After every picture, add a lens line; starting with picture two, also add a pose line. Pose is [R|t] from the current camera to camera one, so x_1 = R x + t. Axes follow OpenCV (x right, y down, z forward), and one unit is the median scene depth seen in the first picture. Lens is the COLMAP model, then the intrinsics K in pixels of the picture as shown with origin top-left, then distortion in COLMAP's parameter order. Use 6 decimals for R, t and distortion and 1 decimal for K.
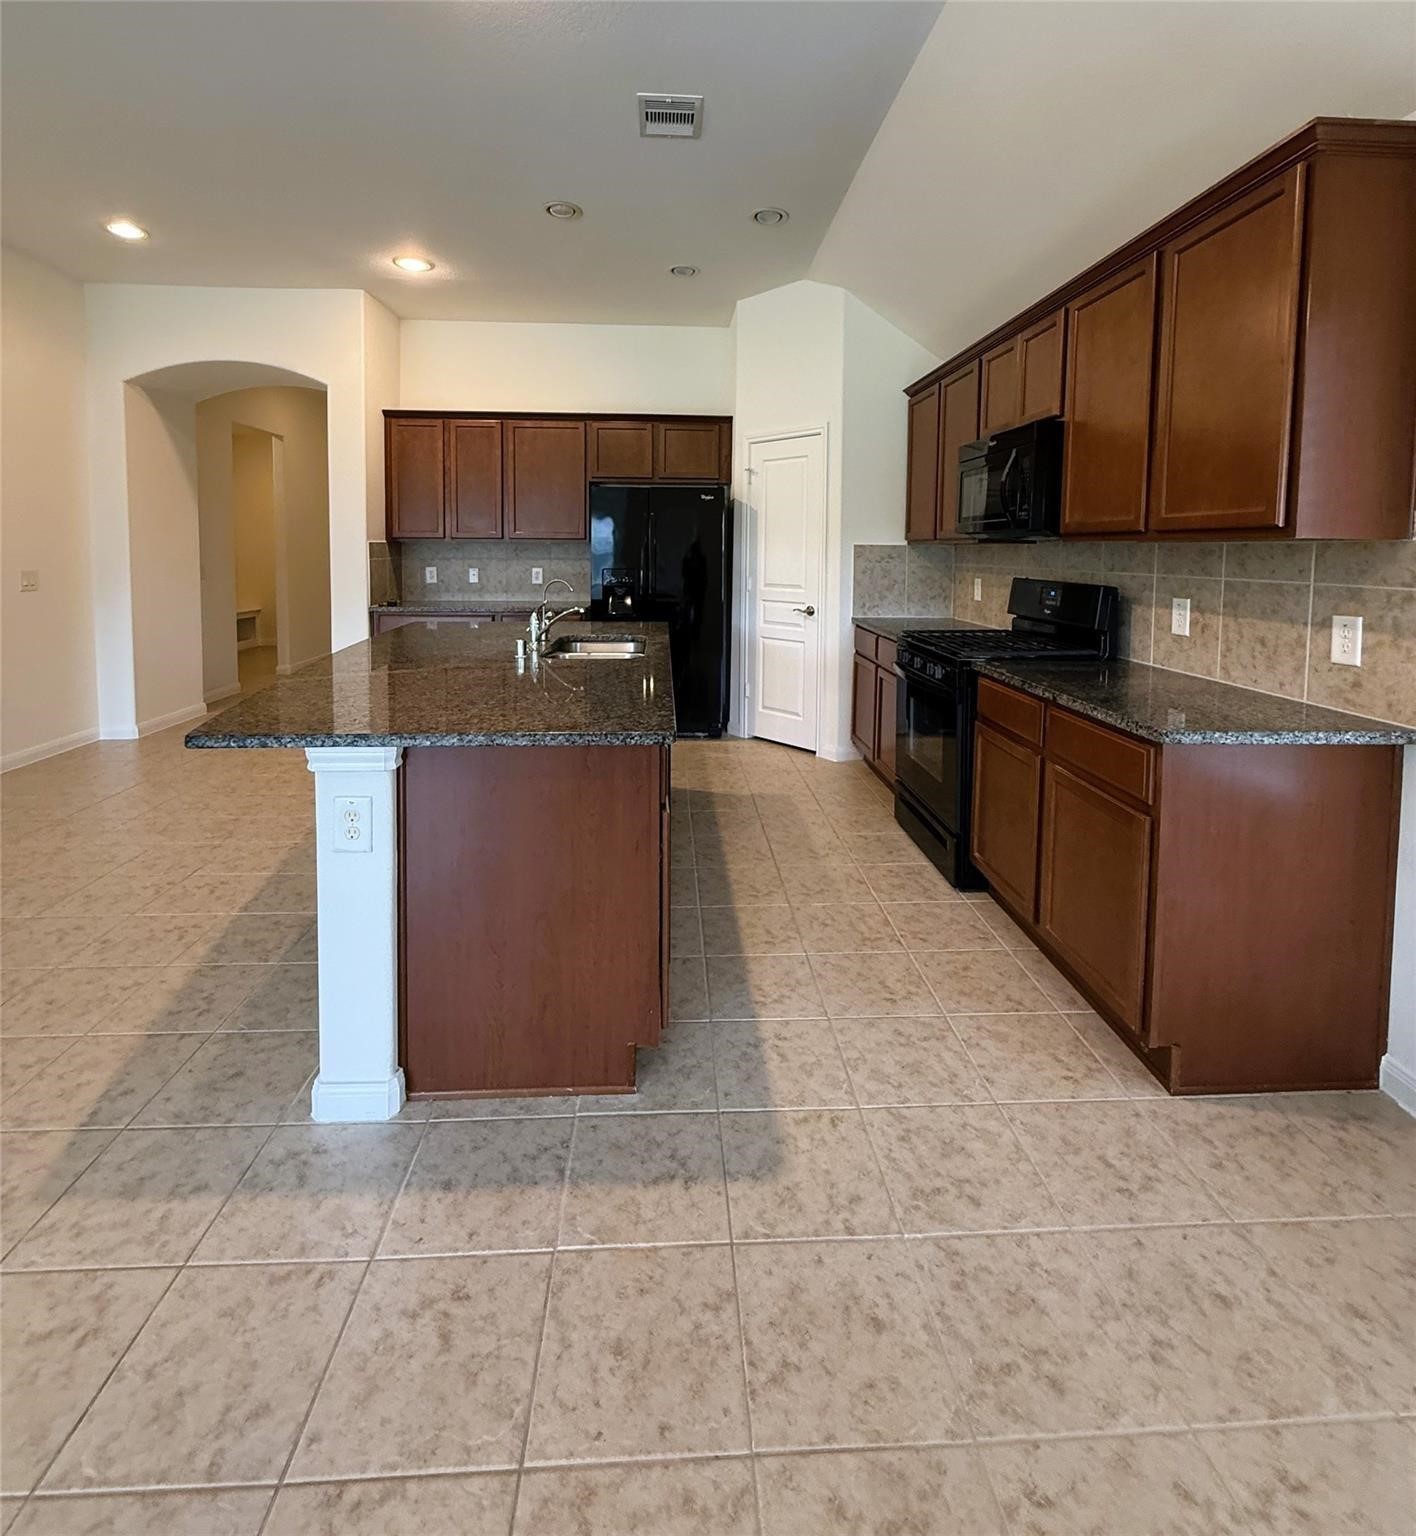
lens RADIAL K [[751.9, 0, 701.7], [0, 751.9, 597.1], [0, 0, 1]] dist [-0.000865, 0.001170]
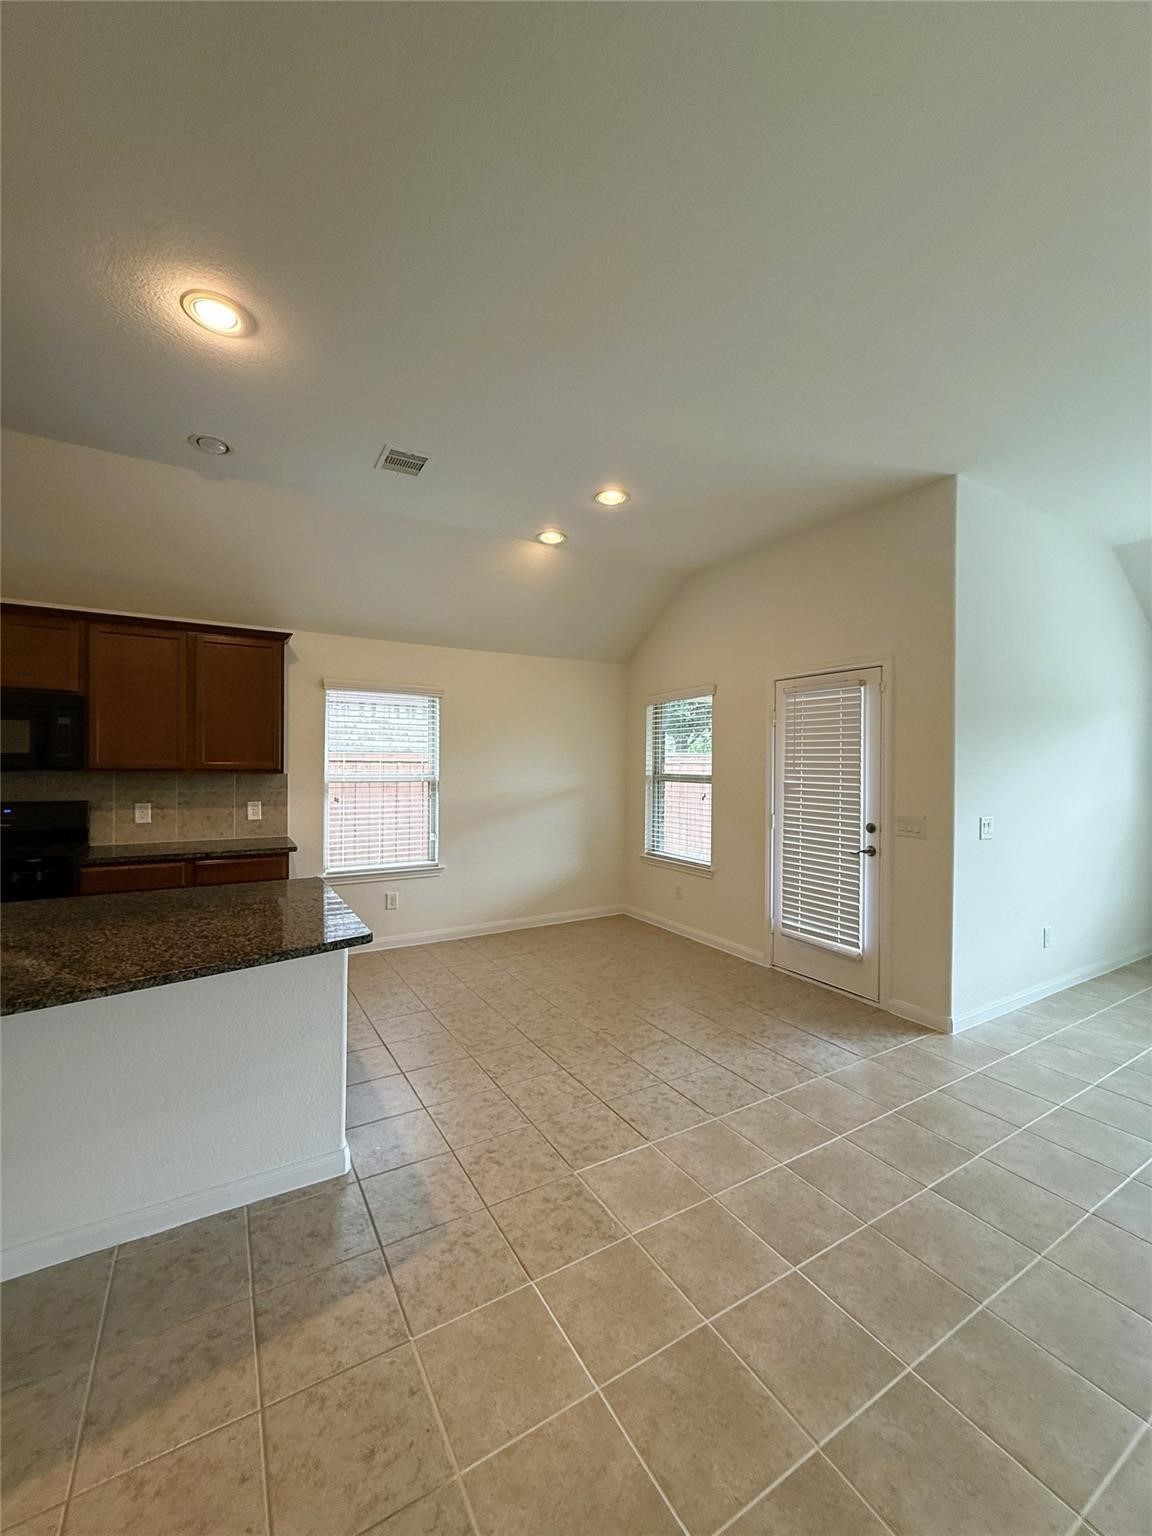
lens RADIAL K [[613.0, 0, 573.2], [0, 613.0, 768.8], [0, 0, 1]] dist [0.002366, 0.000144]
pose [[-0.460318, -0.021299, 0.887498, -1.459739], [0.042706, 0.998023, 0.046102, -0.131033], [-0.886726, 0.059123, -0.458499, 0.897281]]
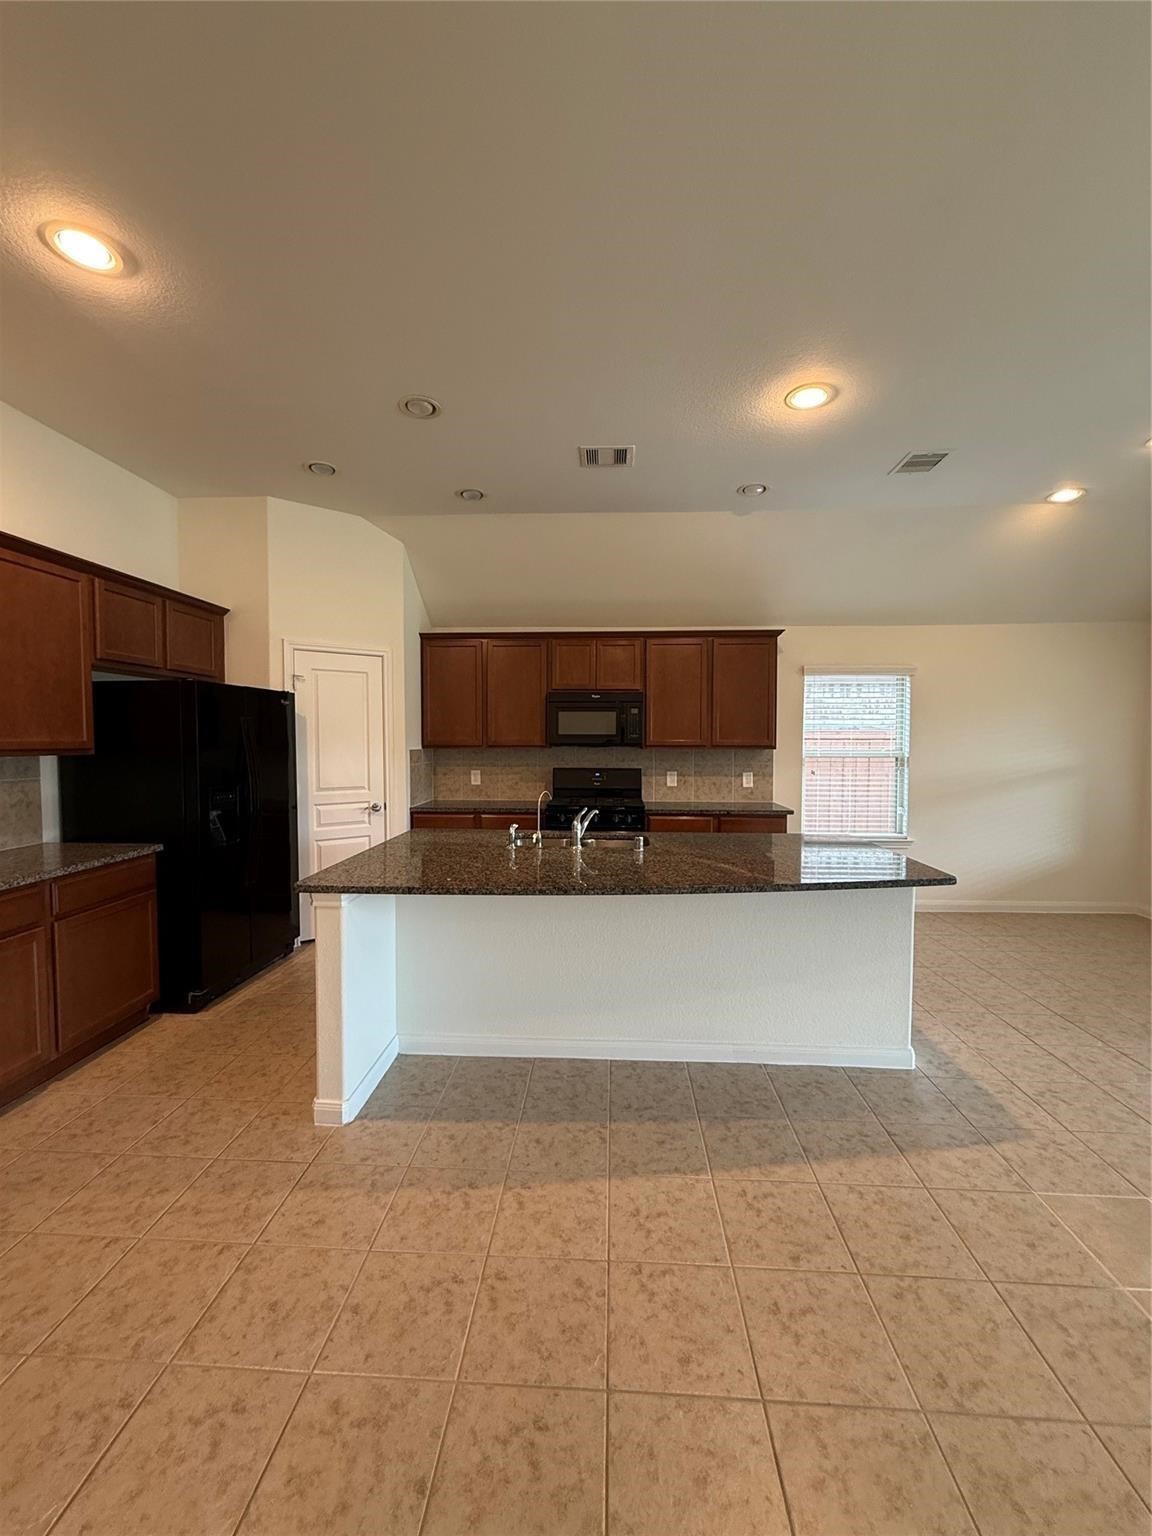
lens RADIAL K [[613.0, 0, 575.5], [0, 613.0, 766.9], [0, 0, 1]] dist [0.002366, 0.000144]
pose [[0.110377, -0.051892, 0.992534, -1.689449], [0.062067, 0.997047, 0.045226, -0.150203], [-0.991950, 0.056612, 0.113272, 1.305884]]
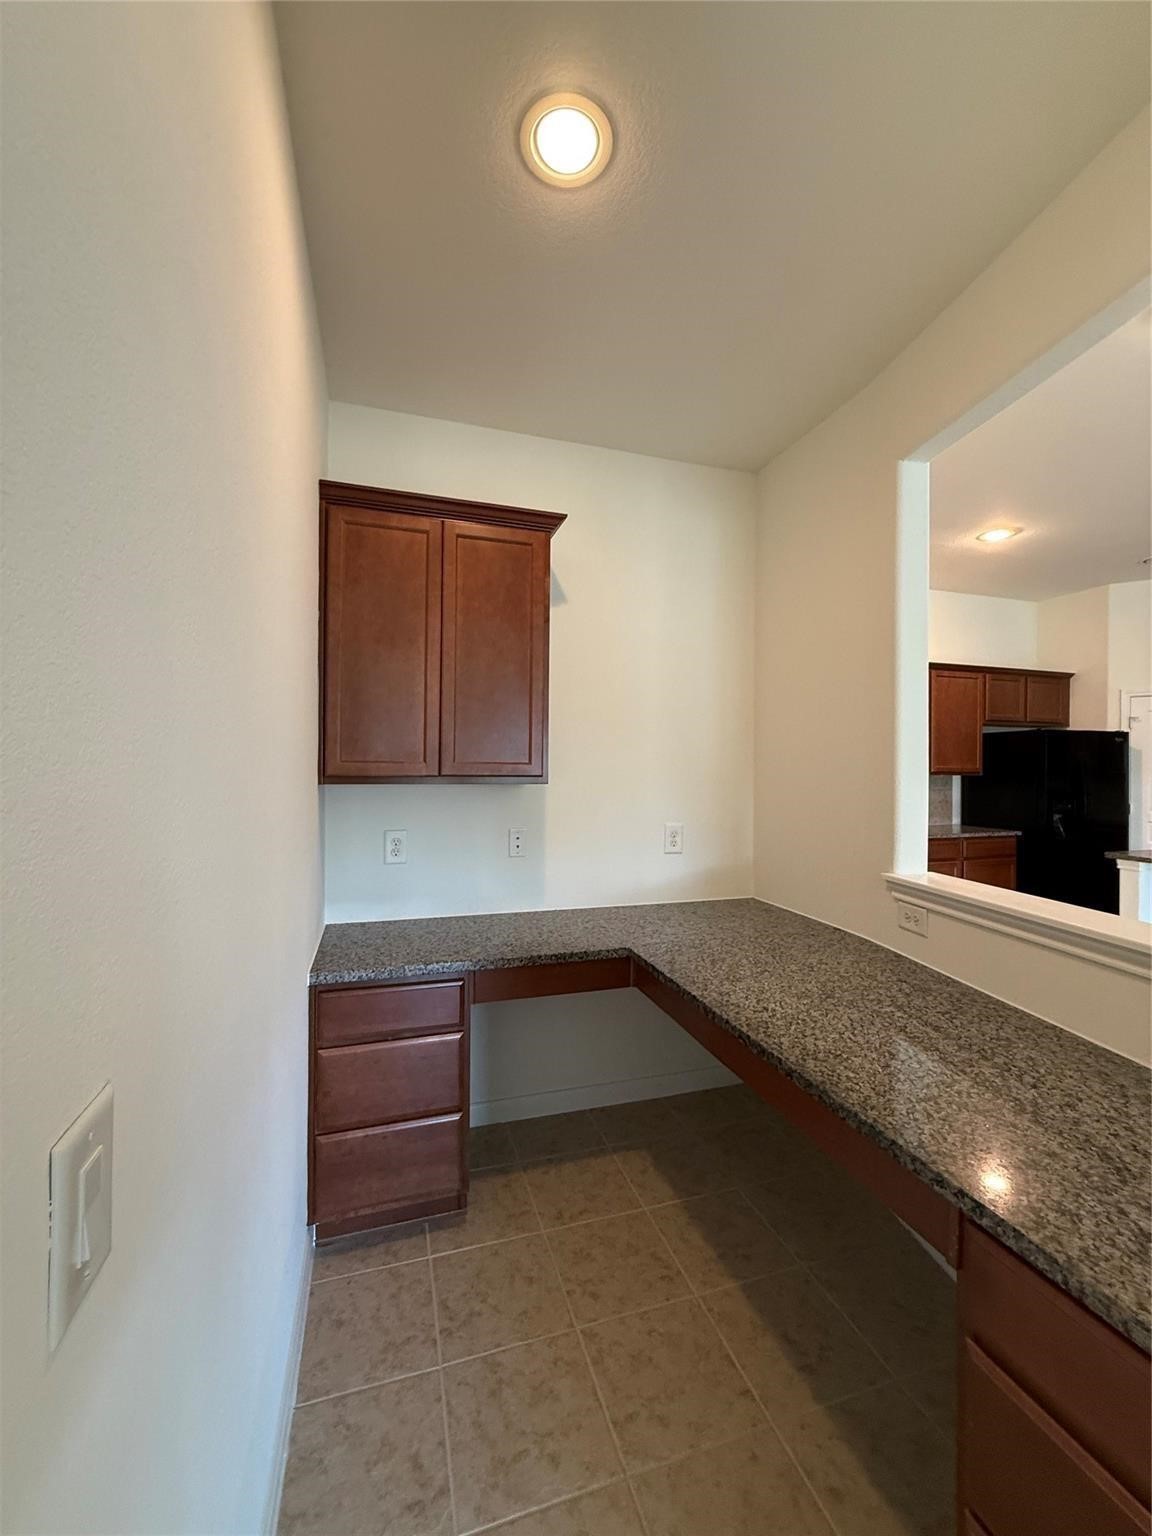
lens RADIAL K [[613.0, 0, 577.8], [0, 613.0, 763.5], [0, 0, 1]] dist [0.002366, 0.000144]
pose [[0.965739, 0.003519, 0.259492, -2.600718], [0.011851, 0.998267, -0.057643, -0.109969], [-0.259245, 0.058744, 0.964023, 0.618685]]
